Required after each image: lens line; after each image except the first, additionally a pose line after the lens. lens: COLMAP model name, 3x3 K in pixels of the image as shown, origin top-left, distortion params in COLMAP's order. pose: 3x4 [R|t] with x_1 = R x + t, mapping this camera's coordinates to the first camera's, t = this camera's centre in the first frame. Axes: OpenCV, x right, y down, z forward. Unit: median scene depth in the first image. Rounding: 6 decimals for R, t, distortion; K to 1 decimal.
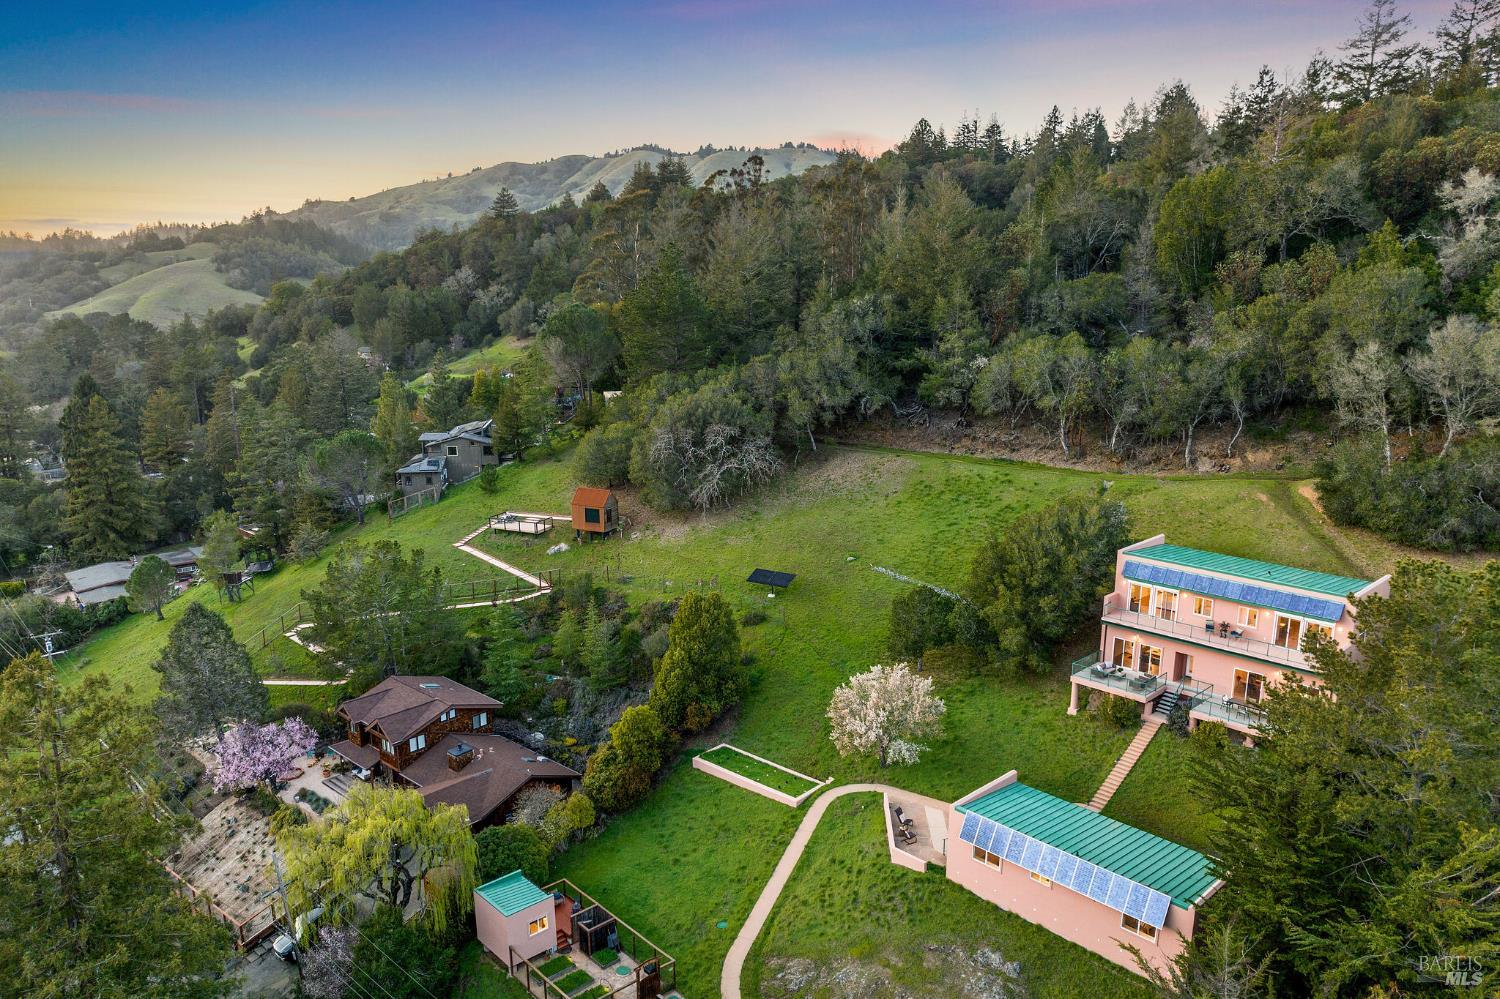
lens RADIAL K [[1056.8, 0, 743.1], [0, 1056.8, 507.3], [0, 0, 1]] dist [-0.011129, -0.003751]
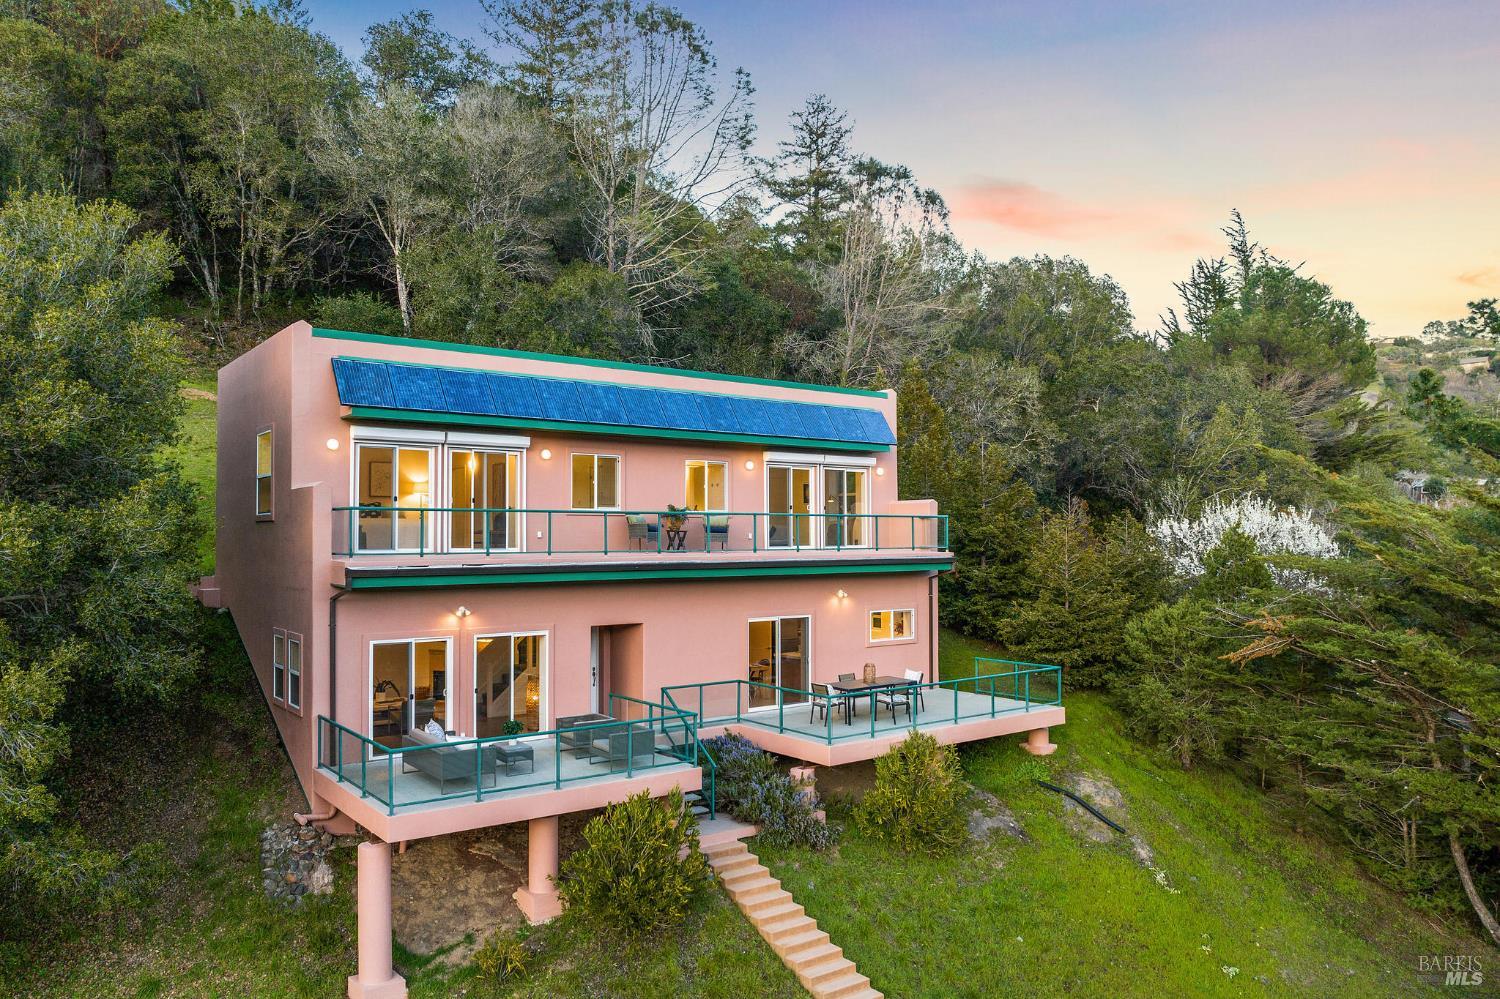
lens RADIAL K [[1058.3, 0, 750.0], [0, 1058.3, 499.5], [0, 0, 1]] dist [-0.012745, -0.007670]
pose [[0.077221, -0.007322, 0.996987, 0.108706], [0.162317, 0.986724, -0.005325, 0.108494], [-0.983712, 0.162239, 0.077385, 0.913963]]
